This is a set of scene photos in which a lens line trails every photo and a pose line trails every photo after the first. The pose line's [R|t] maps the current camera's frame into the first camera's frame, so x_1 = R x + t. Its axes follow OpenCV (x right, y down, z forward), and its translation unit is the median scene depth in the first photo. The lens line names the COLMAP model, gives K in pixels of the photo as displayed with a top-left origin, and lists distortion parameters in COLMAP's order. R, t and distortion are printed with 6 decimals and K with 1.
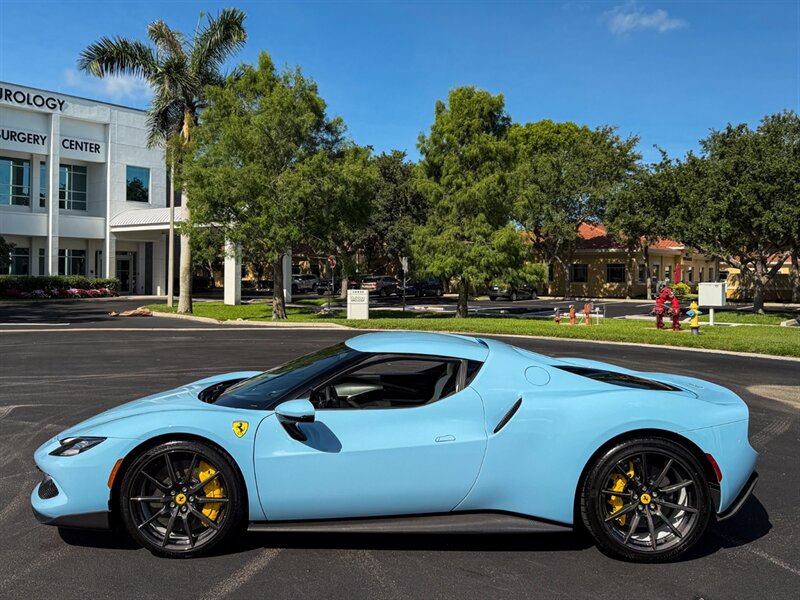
lens RADIAL K [[746.9, 0, 403.7], [0, 746.9, 277.1], [0, 0, 1]] dist [0.178659, -0.430745]
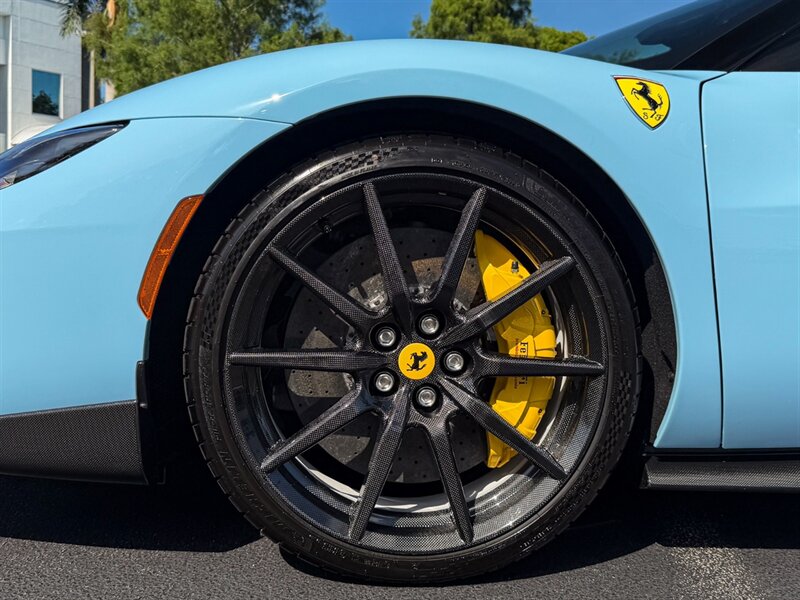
lens RADIAL K [[847.1, 0, 375.6], [0, 847.1, 289.0], [0, 0, 1]] dist [0.113641, -0.229685]
pose [[0.999240, 0.016038, 0.035520, -0.316587], [-0.018195, 0.997956, 0.061258, 0.247941], [-0.034465, -0.061858, 0.997490, 0.705097]]
